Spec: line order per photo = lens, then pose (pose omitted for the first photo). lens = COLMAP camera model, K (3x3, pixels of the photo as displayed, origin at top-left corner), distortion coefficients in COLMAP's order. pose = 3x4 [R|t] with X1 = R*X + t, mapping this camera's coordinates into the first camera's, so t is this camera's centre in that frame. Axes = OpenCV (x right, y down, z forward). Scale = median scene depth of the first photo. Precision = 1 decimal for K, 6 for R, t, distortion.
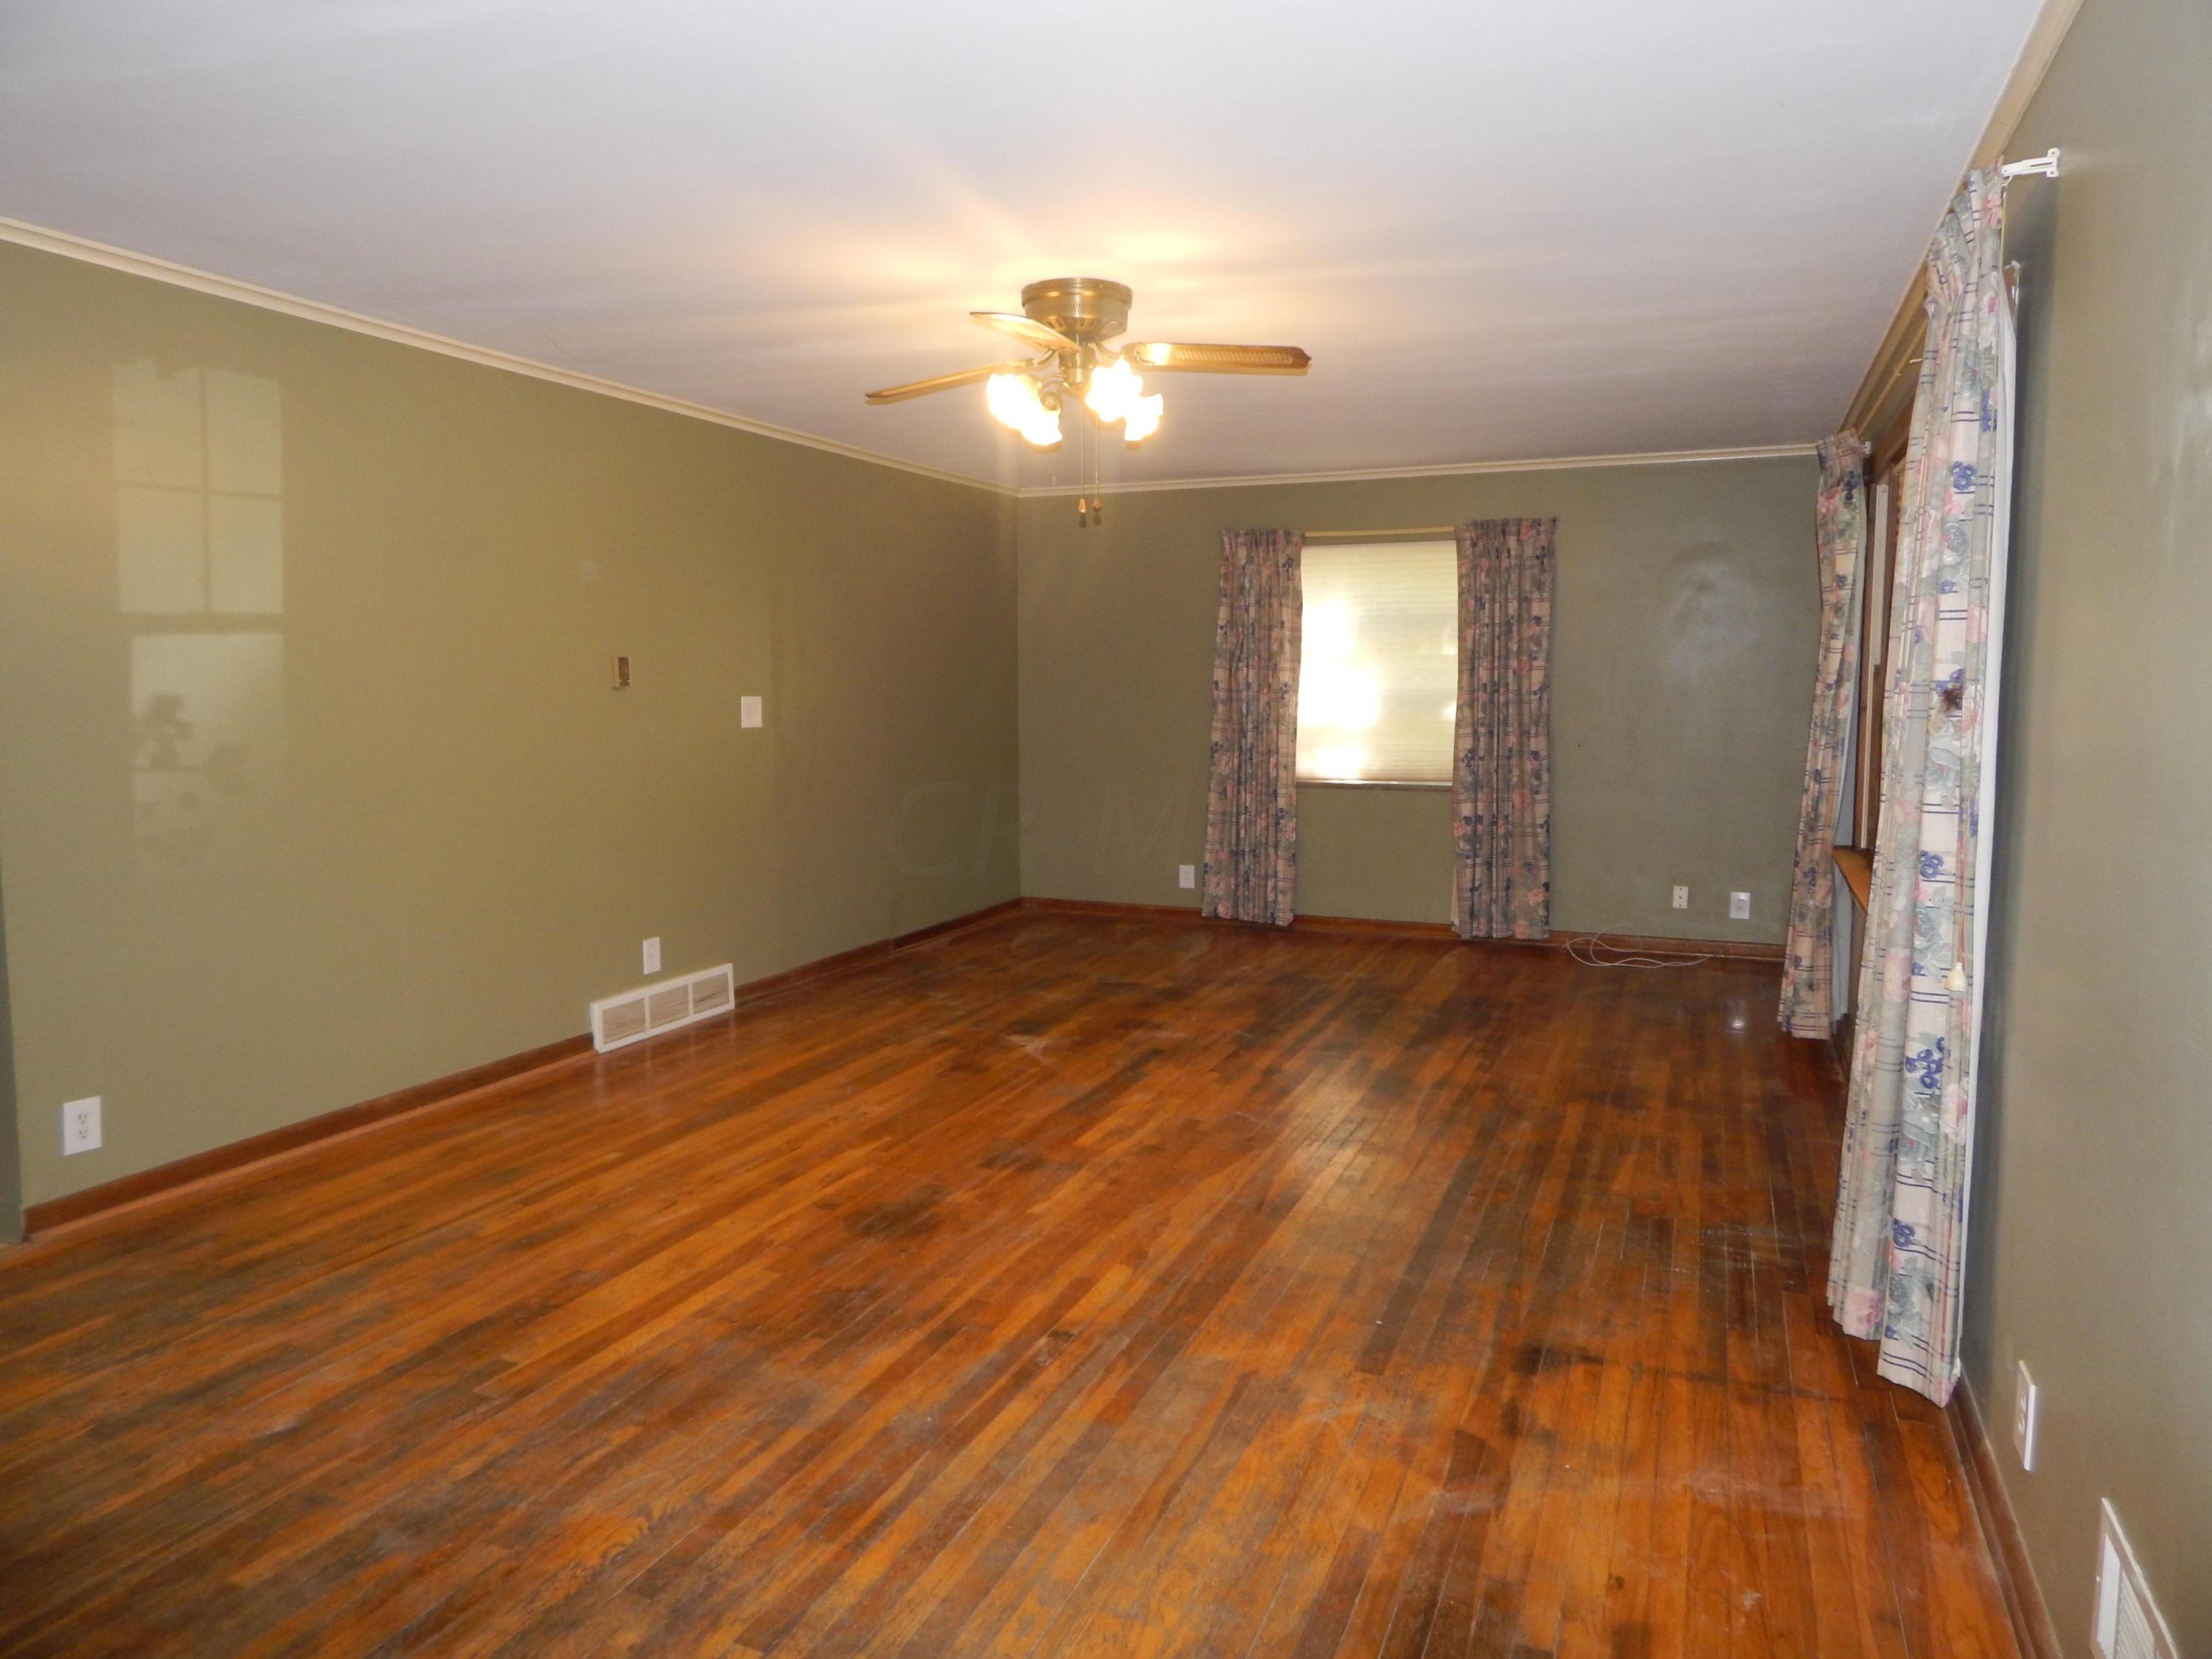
lens RADIAL K [[1445.4, 0, 1112.8], [0, 1445.4, 831.1], [0, 0, 1]] dist [0.000972, -0.005351]
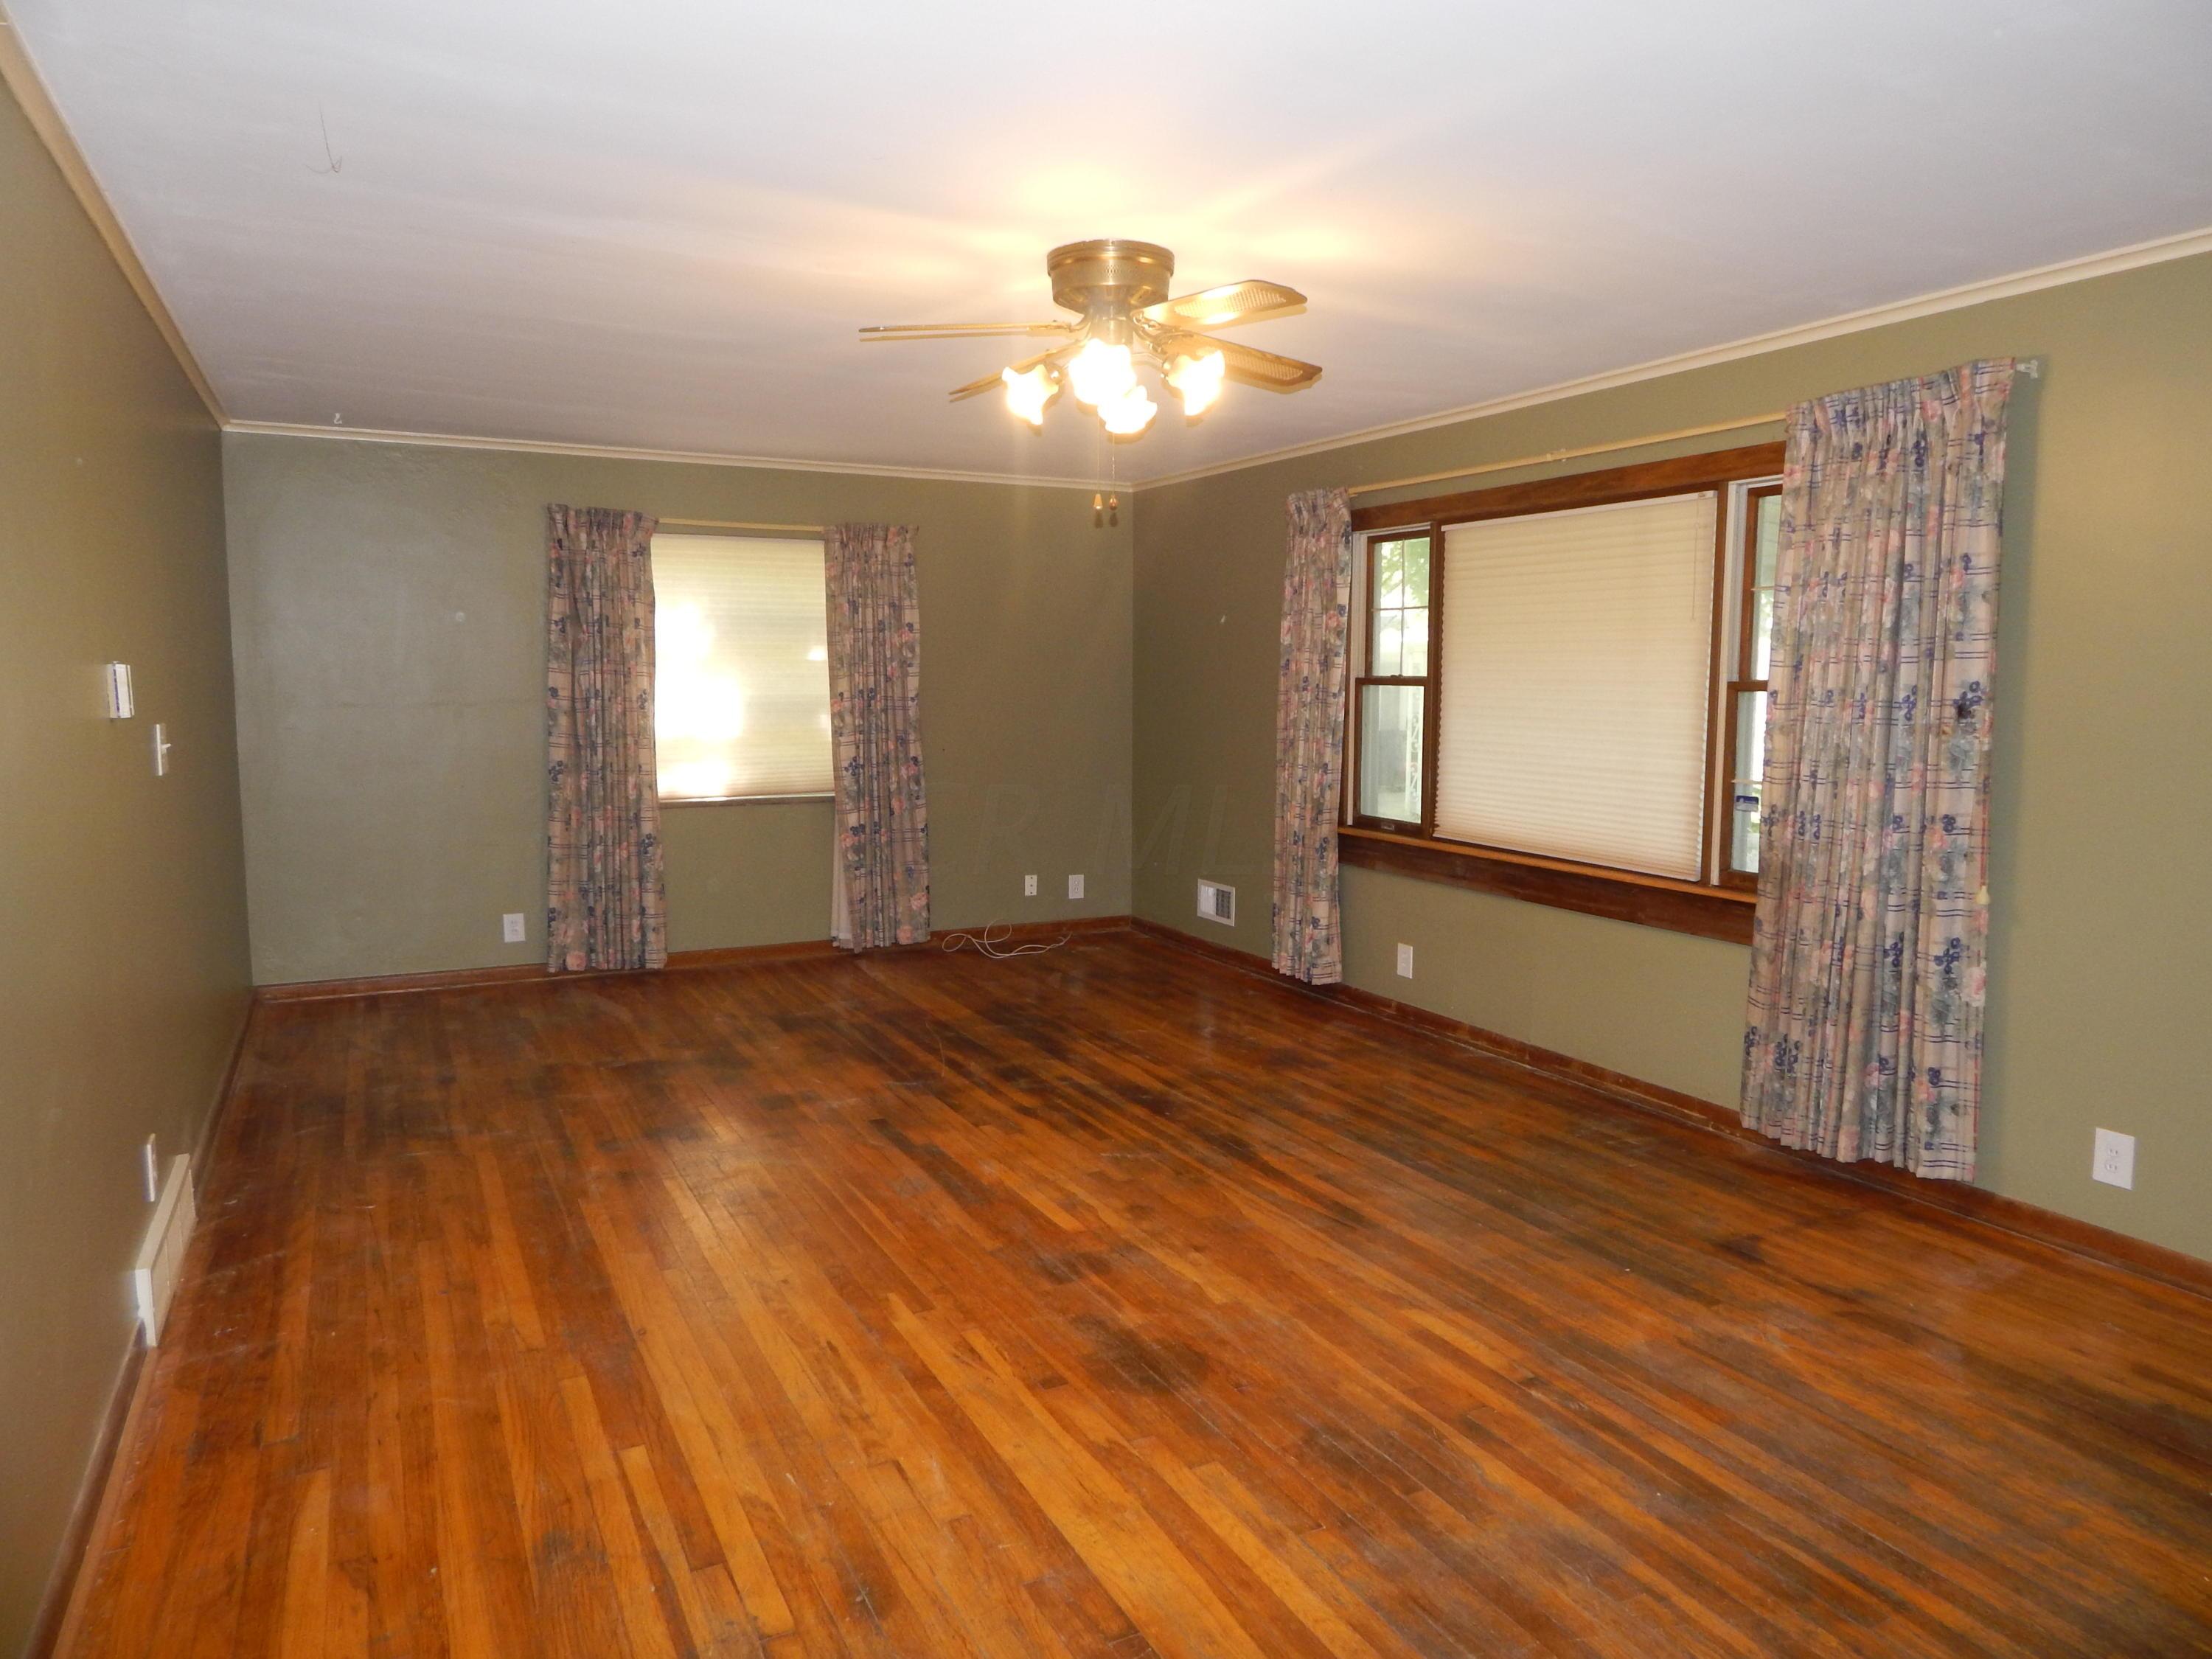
lens RADIAL K [[1445.4, 0, 1121.0], [0, 1445.4, 824.3], [0, 0, 1]] dist [0.000972, -0.005351]
pose [[0.641605, -0.078270, 0.763031, -0.672791], [0.077586, 0.996300, 0.036959, -0.059554], [-0.763101, 0.035488, 0.645304, 0.416162]]
